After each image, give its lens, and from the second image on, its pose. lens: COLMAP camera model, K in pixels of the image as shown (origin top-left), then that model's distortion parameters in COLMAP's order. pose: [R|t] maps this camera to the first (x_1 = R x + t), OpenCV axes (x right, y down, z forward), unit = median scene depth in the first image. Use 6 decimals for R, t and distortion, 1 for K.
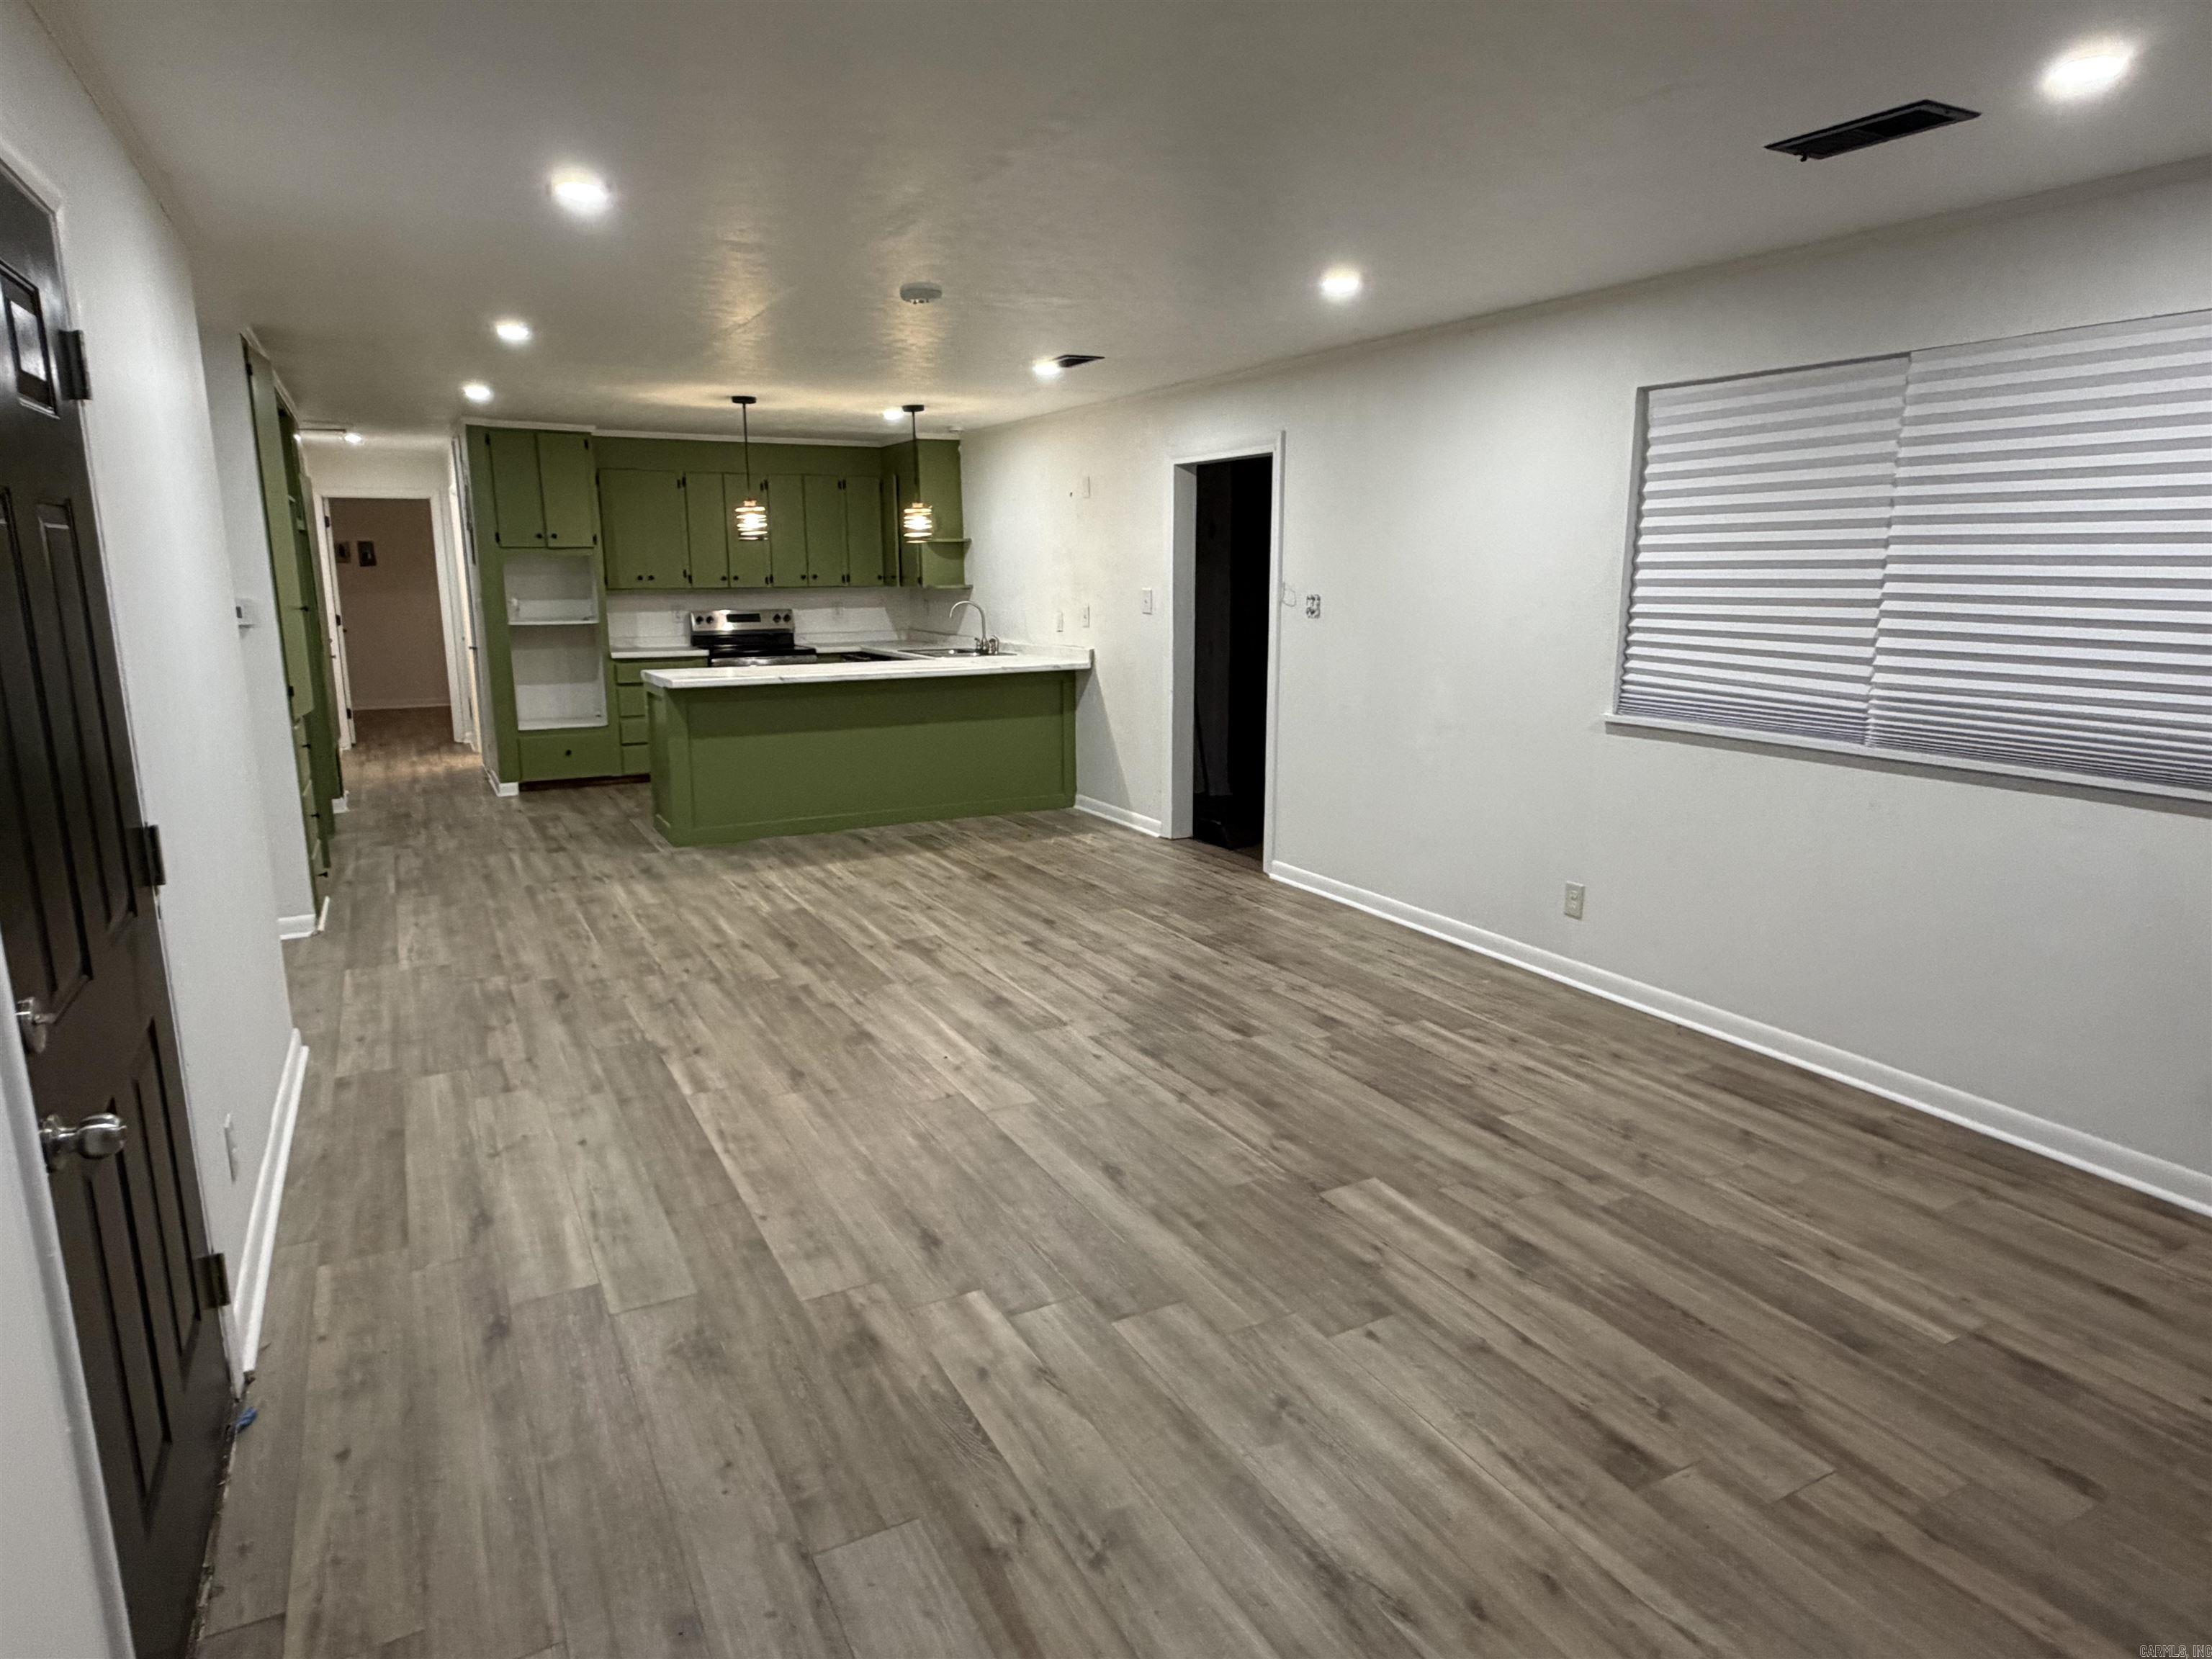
lens RADIAL K [[1288.4, 0, 1106.0], [0, 1288.4, 829.5], [0, 0, 1]] dist [0.004358, 0.000793]
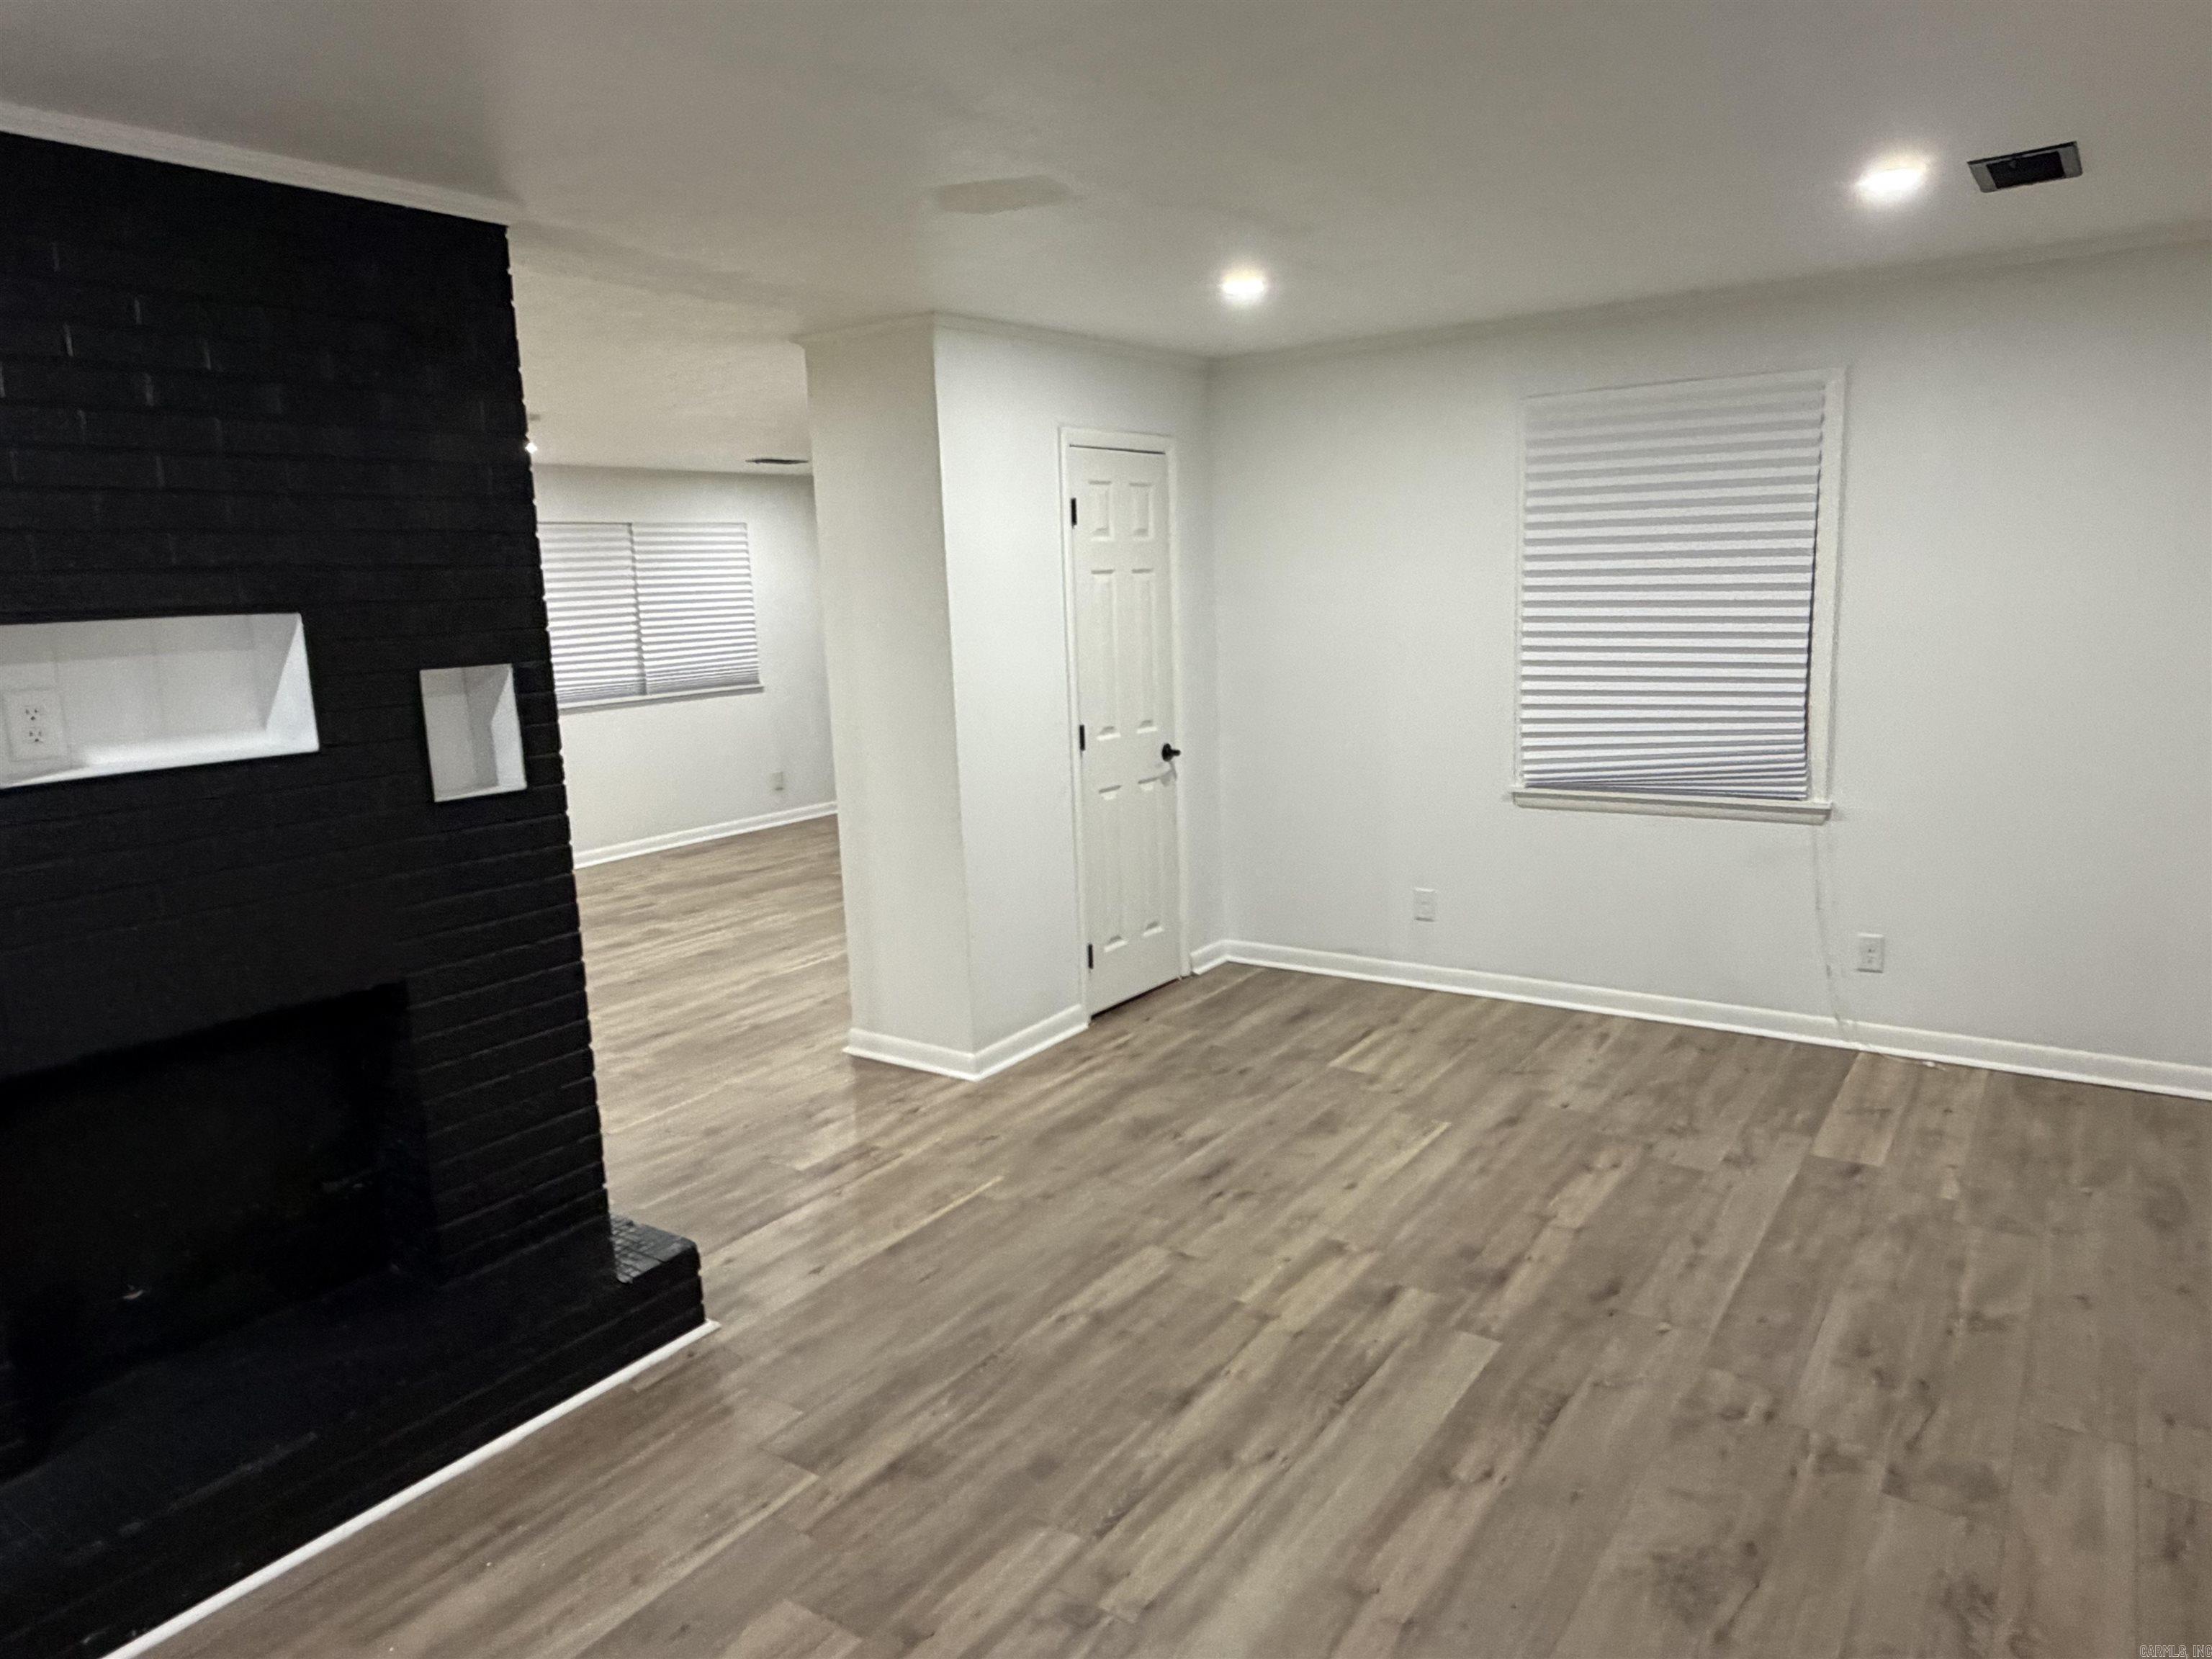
lens RADIAL K [[1446.9, 0, 1101.5], [0, 1446.9, 818.7], [0, 0, 1]] dist [0.003054, -0.000856]
pose [[-0.446514, -0.131481, 0.885064, -1.871514], [0.223135, 0.941533, 0.252441, -0.298099], [-0.866508, 0.310207, -0.391070, 1.275651]]
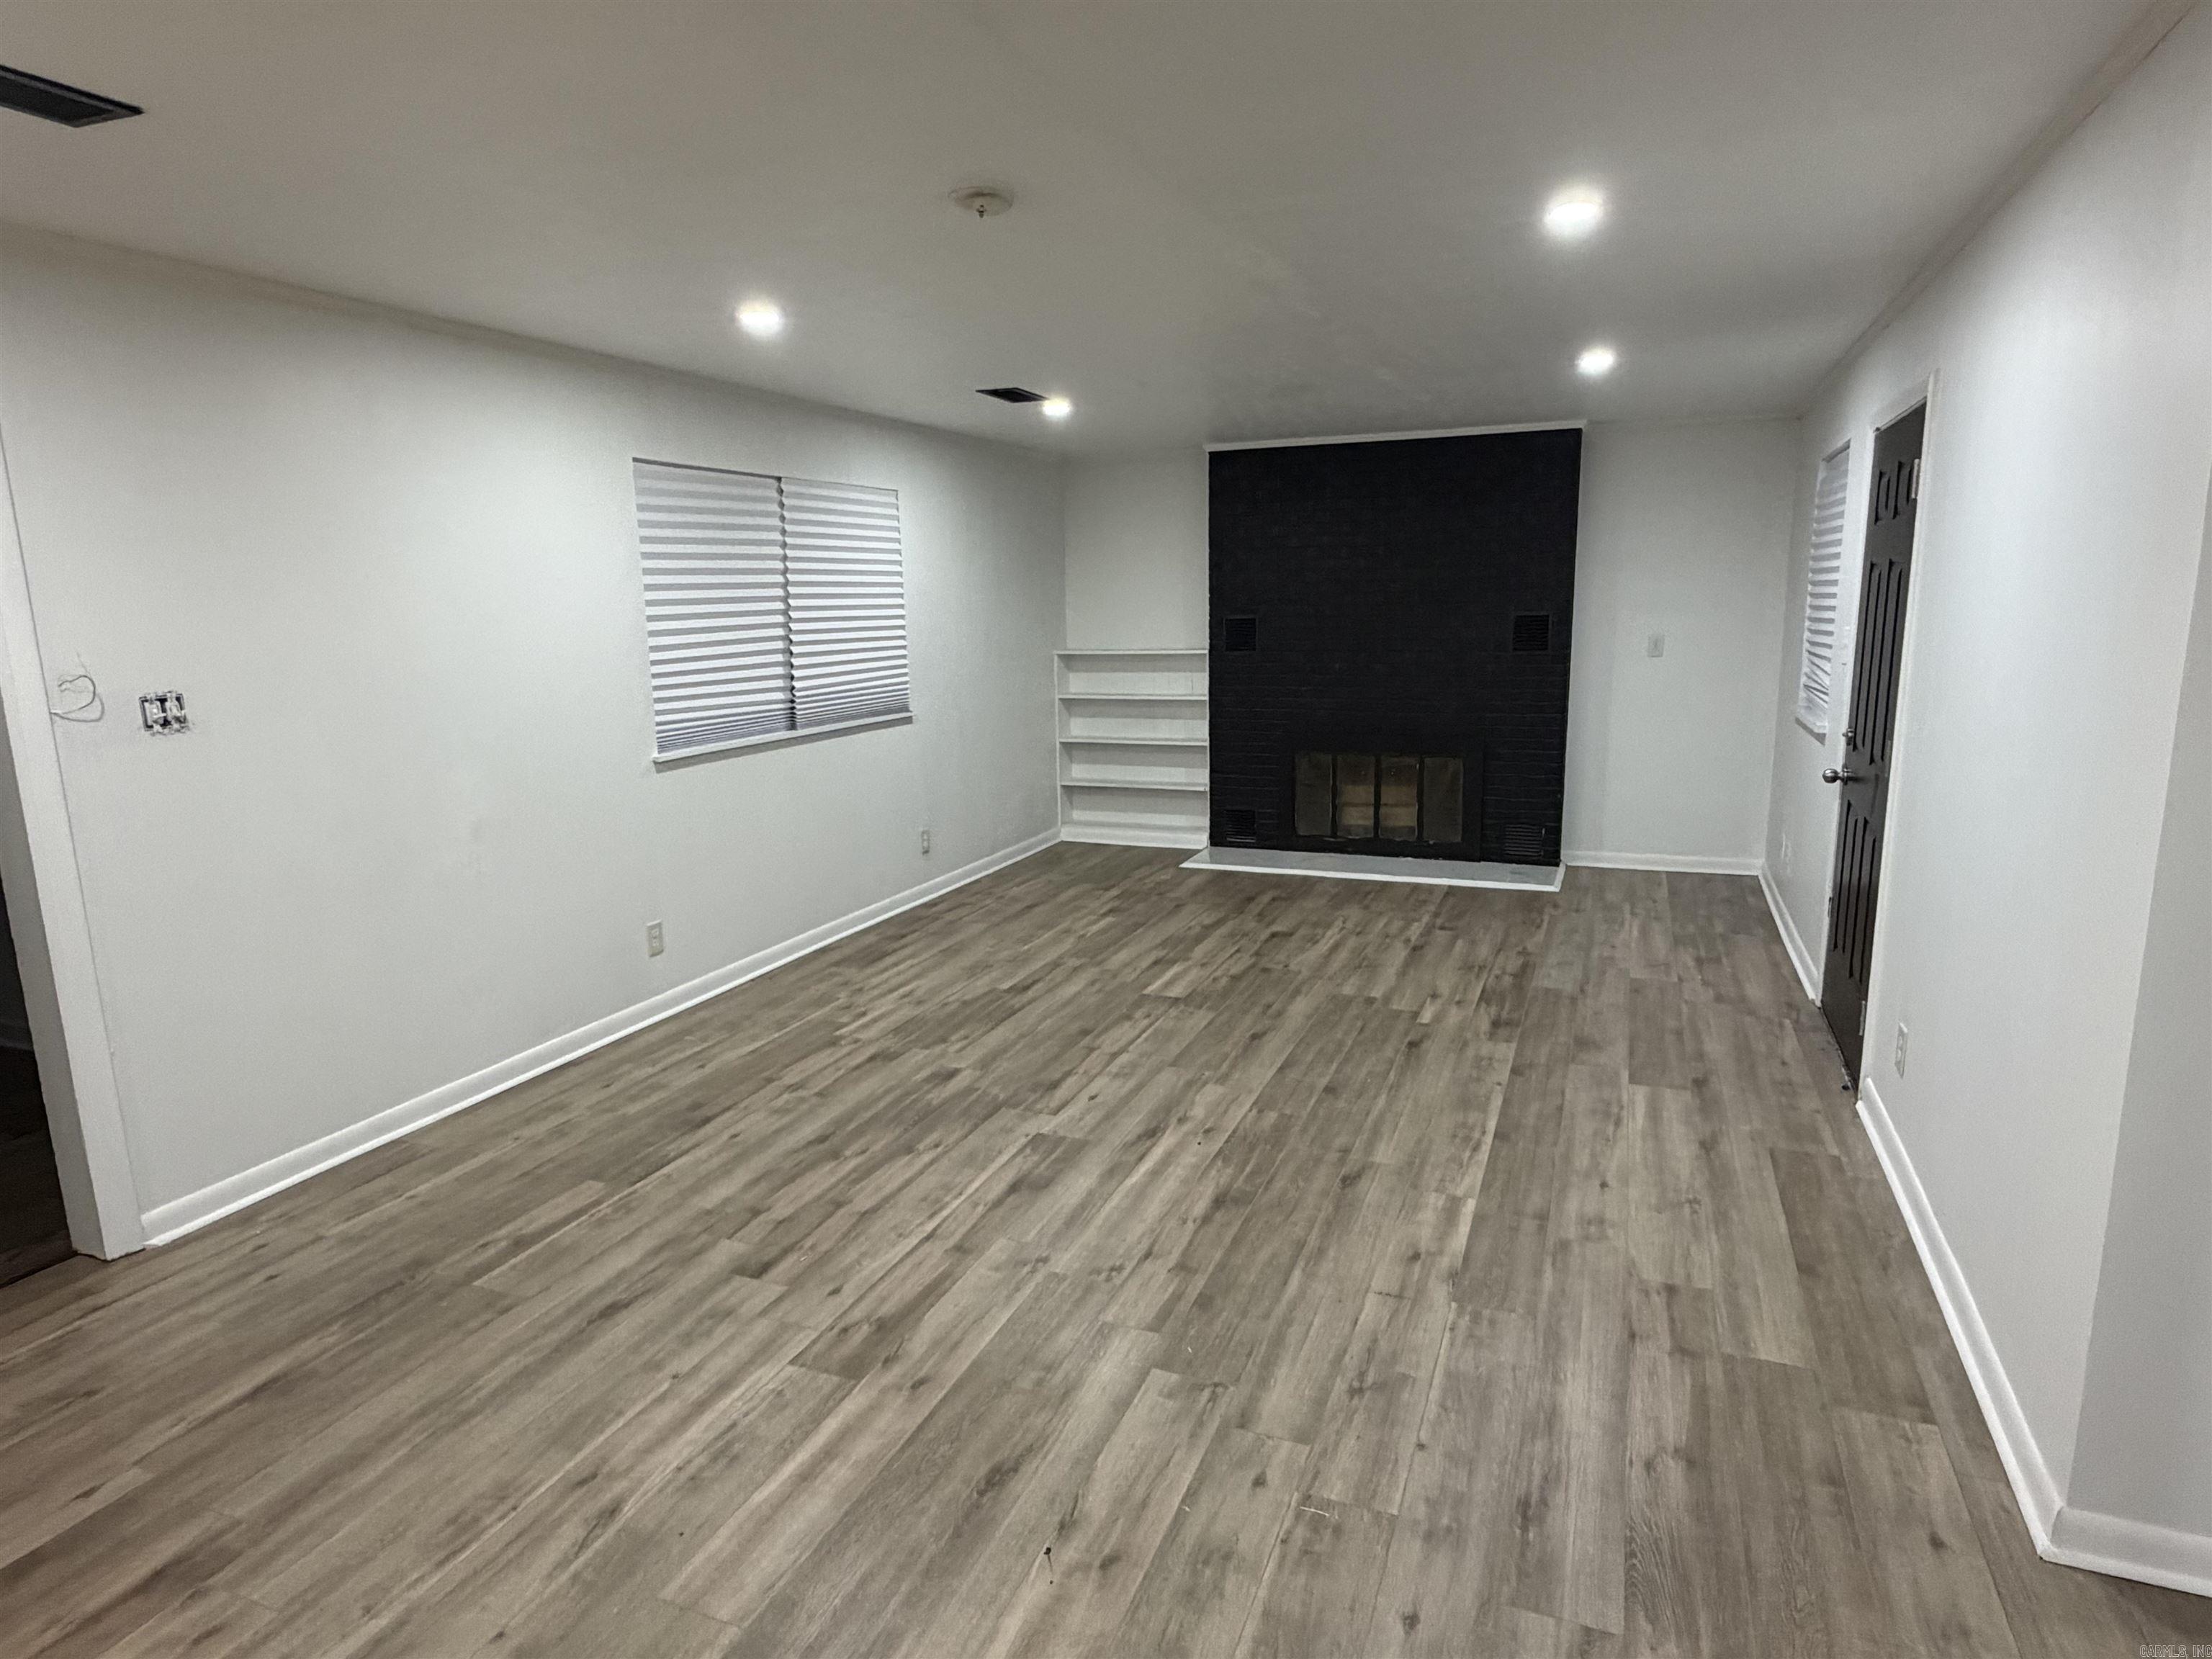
lens RADIAL K [[1263.5, 0, 1091.5], [0, 1263.5, 844.9], [0, 0, 1]] dist [-0.000486, 0.000372]
pose [[-0.621852, -0.137672, 0.770939, -0.754728], [0.183102, 0.931582, 0.314052, -0.323907], [-0.761429, 0.336455, -0.554098, 1.513410]]
